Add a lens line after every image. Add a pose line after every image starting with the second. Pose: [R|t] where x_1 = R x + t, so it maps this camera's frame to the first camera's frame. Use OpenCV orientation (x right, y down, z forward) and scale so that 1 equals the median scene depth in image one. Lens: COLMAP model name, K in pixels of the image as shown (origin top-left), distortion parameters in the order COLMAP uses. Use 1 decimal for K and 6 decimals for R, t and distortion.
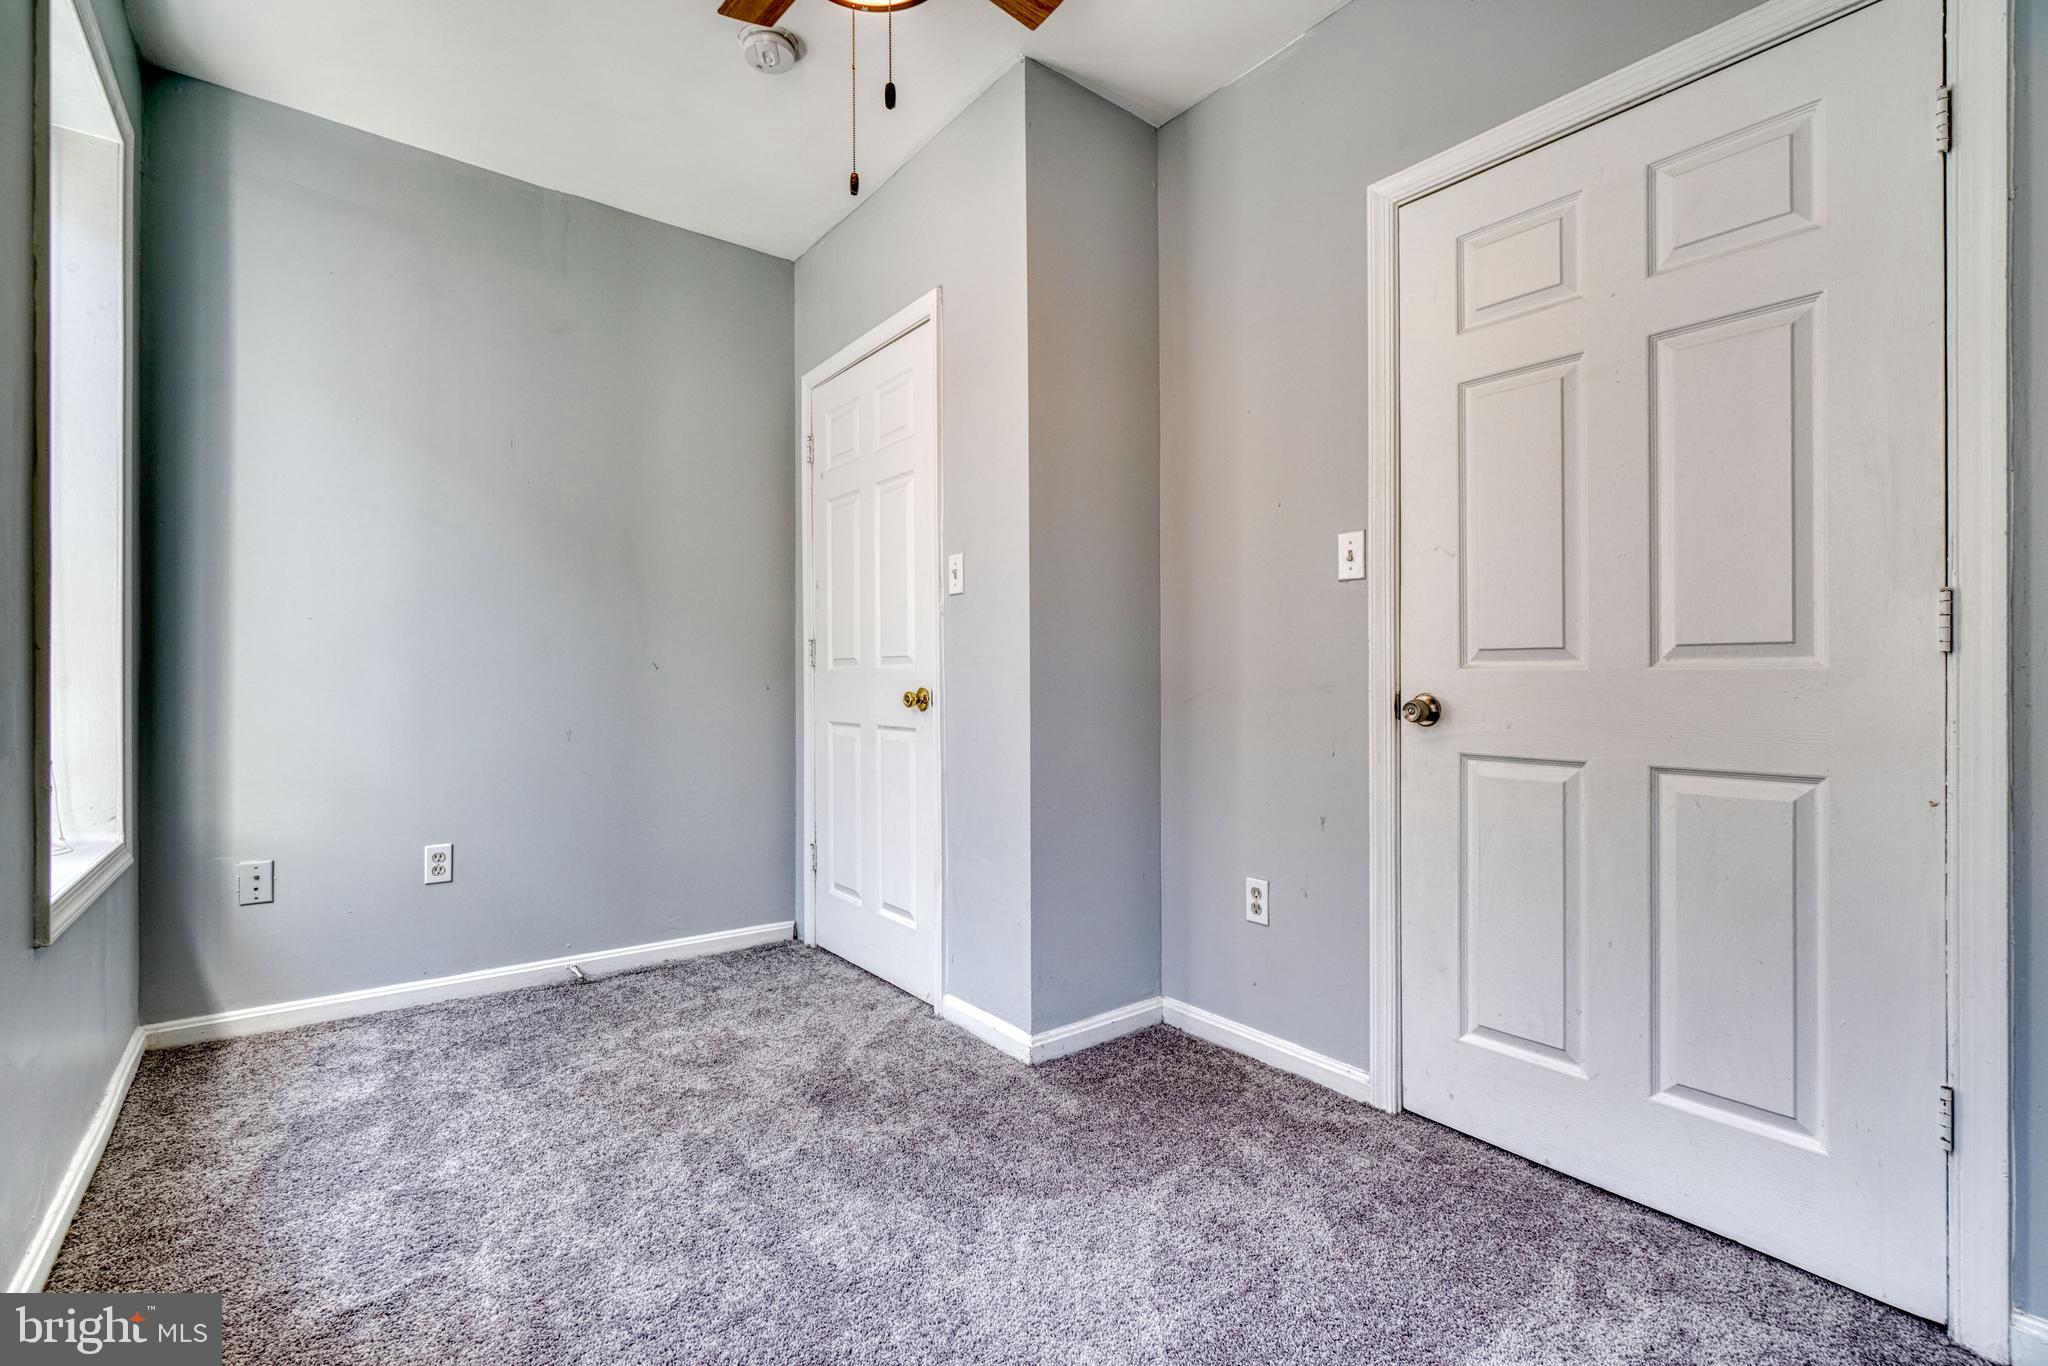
lens RADIAL K [[919.8, 0, 1023.1], [0, 919.8, 705.2], [0, 0, 1]] dist [-0.002506, 0.000409]
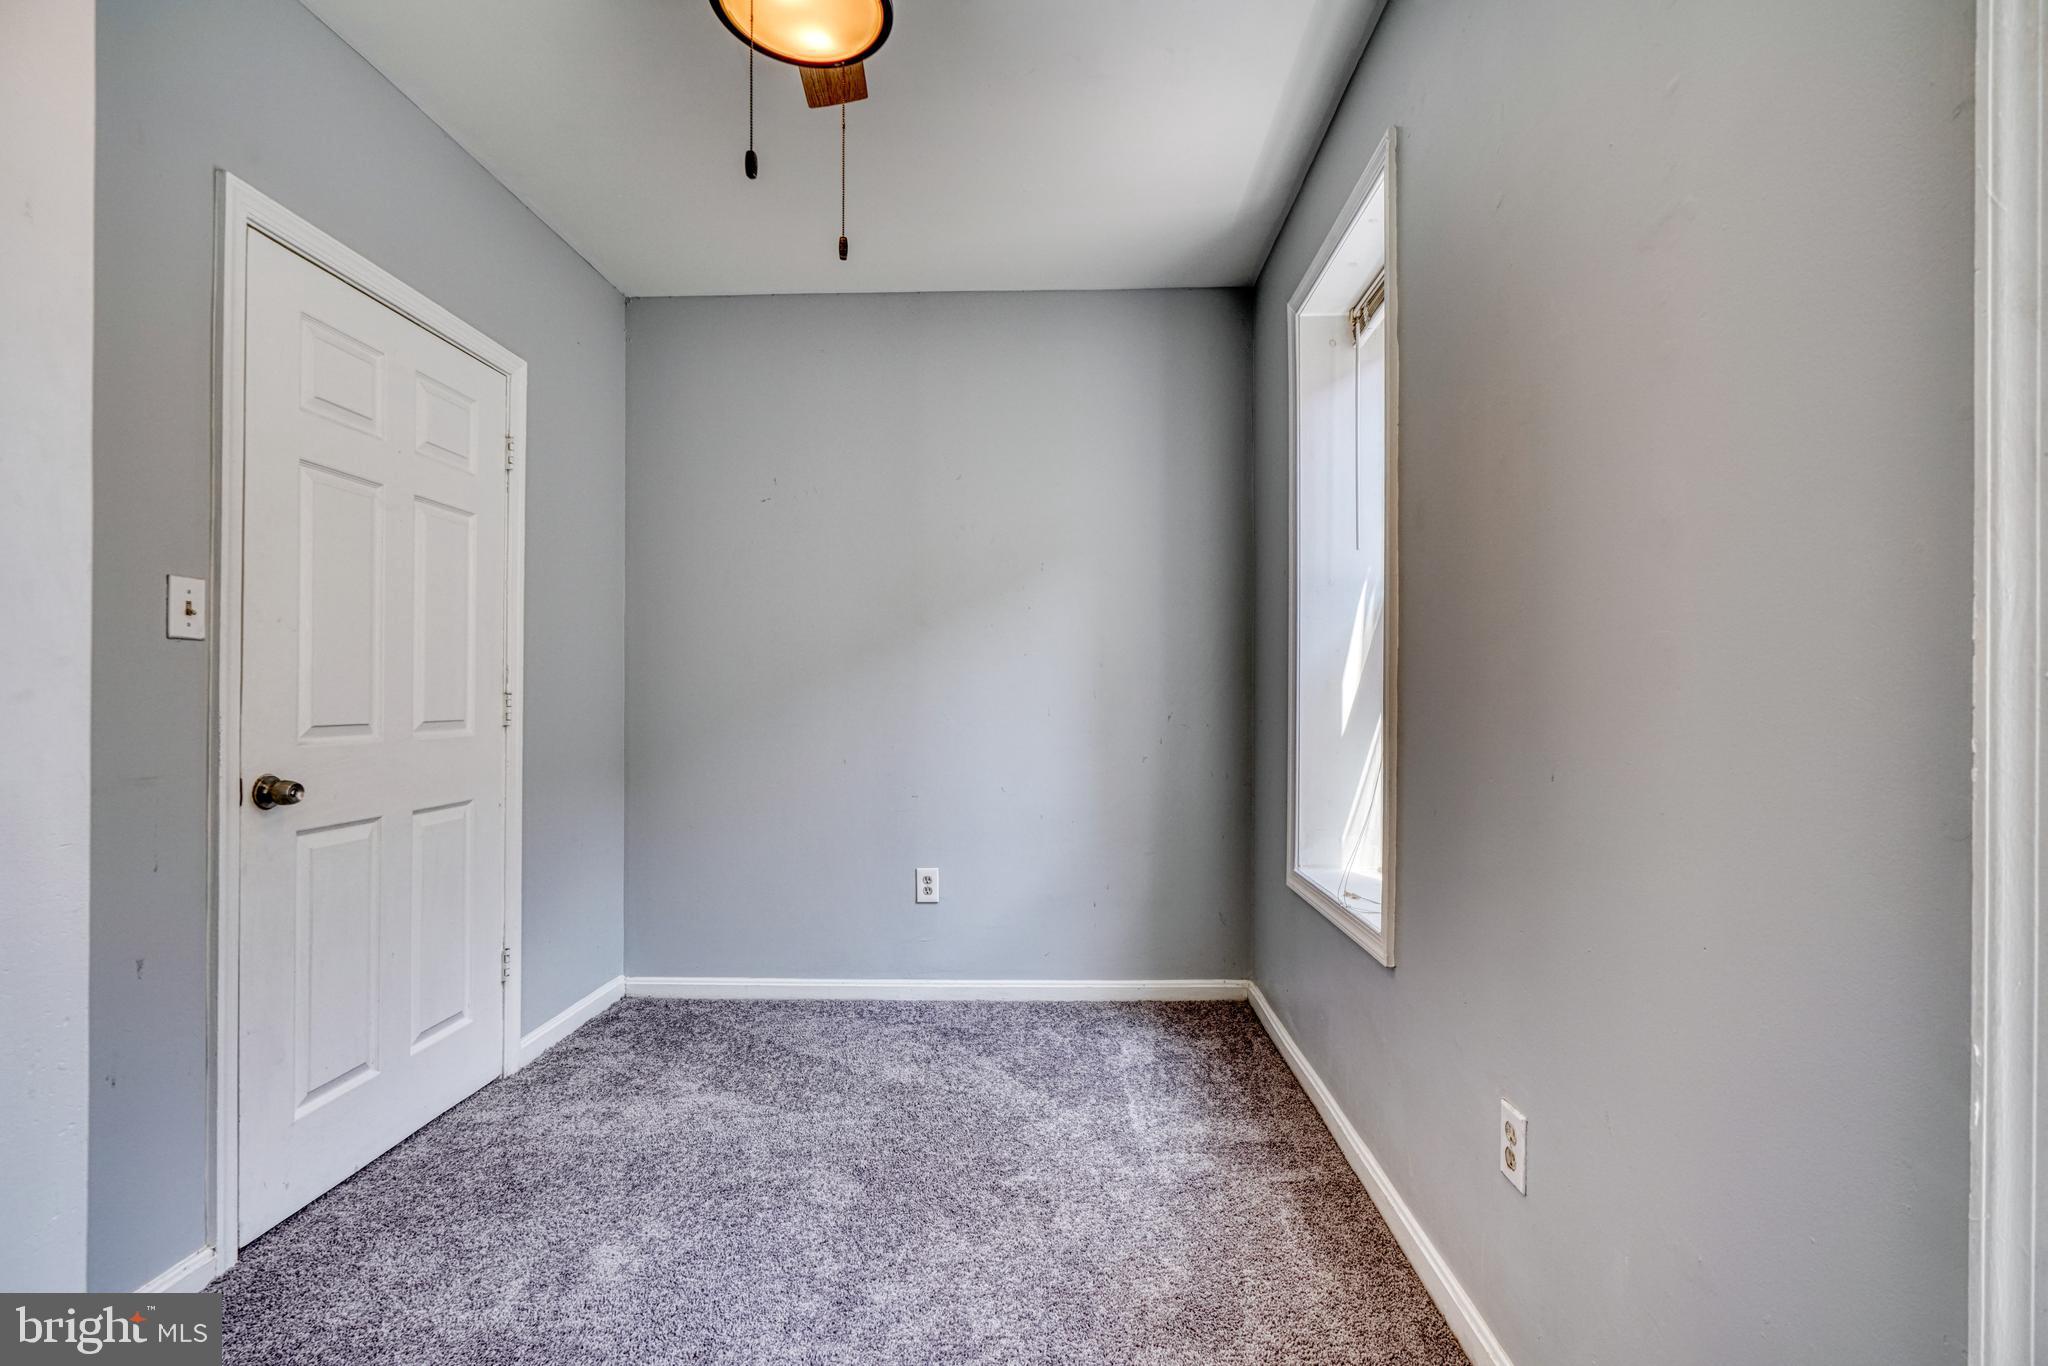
lens RADIAL K [[919.8, 0, 1023.1], [0, 919.8, 705.2], [0, 0, 1]] dist [-0.002506, 0.000409]
pose [[-0.766722, -0.019208, 0.641691, -0.167097], [0.003492, 0.999413, 0.034087, -0.025247], [-0.641969, 0.028376, -0.766205, 0.276850]]
